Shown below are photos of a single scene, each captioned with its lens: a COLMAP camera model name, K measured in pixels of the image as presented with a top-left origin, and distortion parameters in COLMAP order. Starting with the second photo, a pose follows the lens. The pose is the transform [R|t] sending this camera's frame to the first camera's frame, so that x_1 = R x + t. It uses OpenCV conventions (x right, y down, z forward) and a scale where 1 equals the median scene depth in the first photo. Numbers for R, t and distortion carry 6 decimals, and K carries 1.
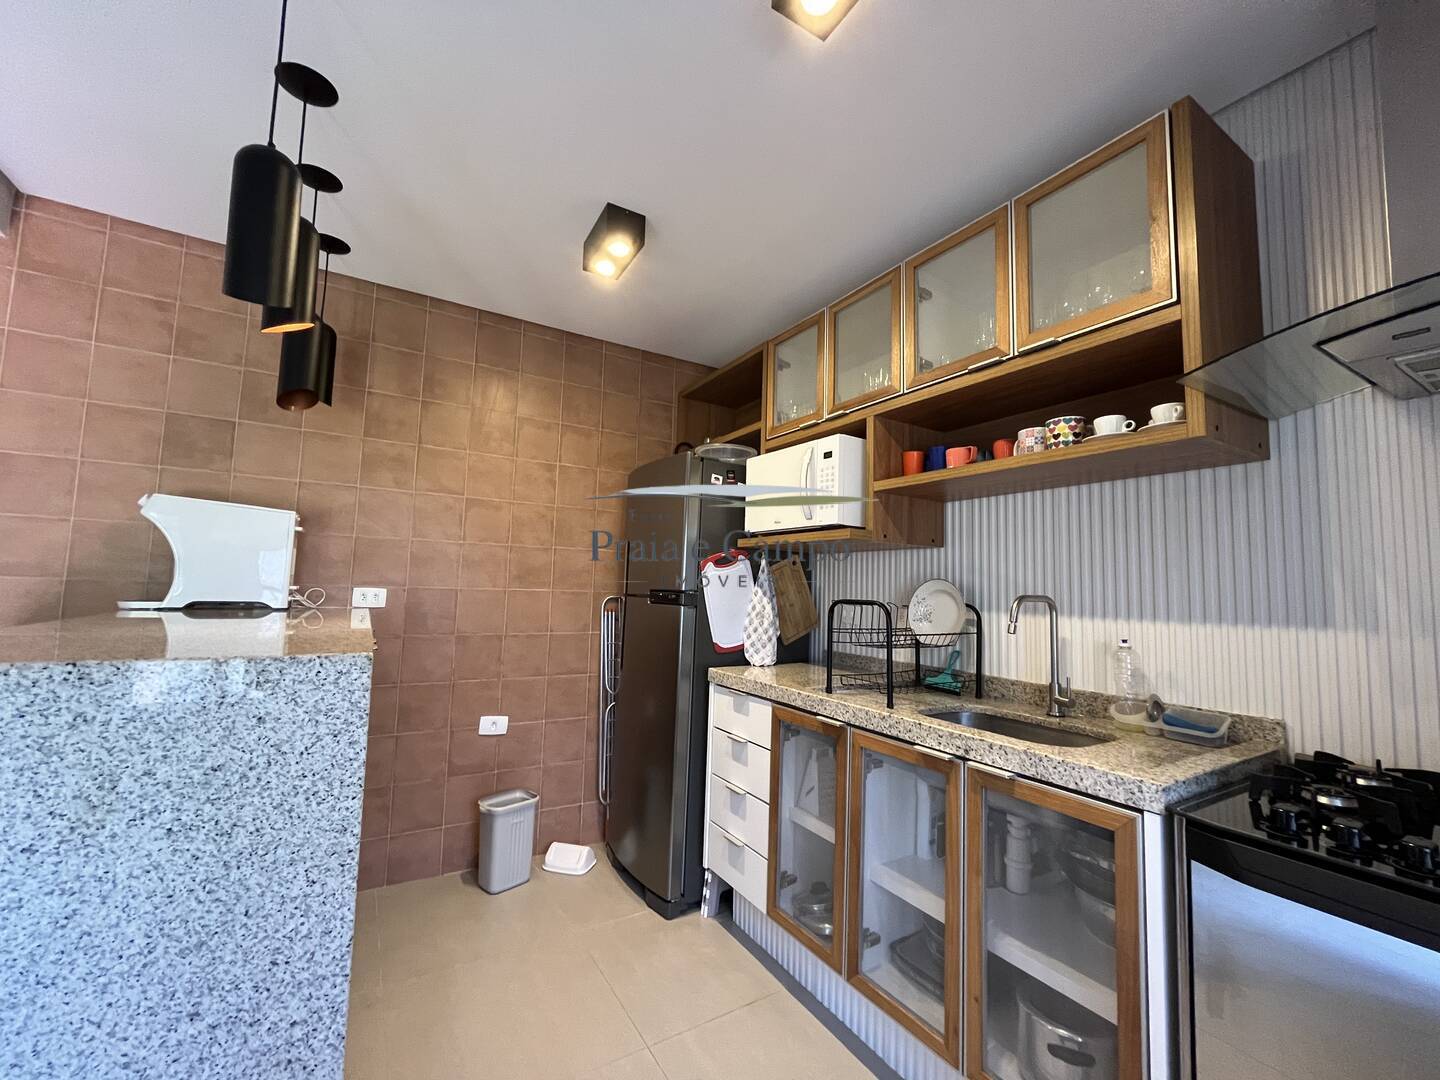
lens RADIAL K [[589.1, 0, 721.6], [0, 589.1, 538.3], [0, 0, 1]] dist [-0.002133, -0.000269]
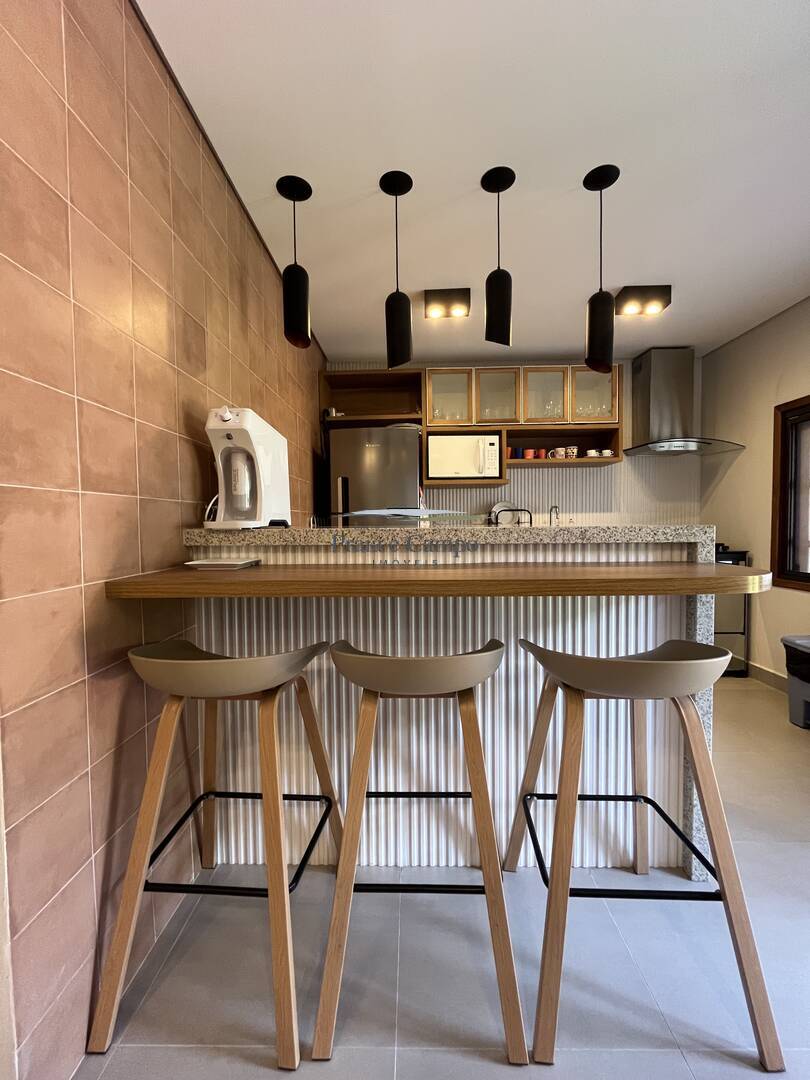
lens RADIAL K [[441.8, 0, 414.7], [0, 441.8, 535.1], [0, 0, 1]] dist [-0.002133, -0.000269]
pose [[0.522508, -0.062598, 0.850334, -1.336915], [-0.042905, 0.994108, 0.099546, 0.041367], [-0.851554, -0.088497, 0.516743, 0.353598]]
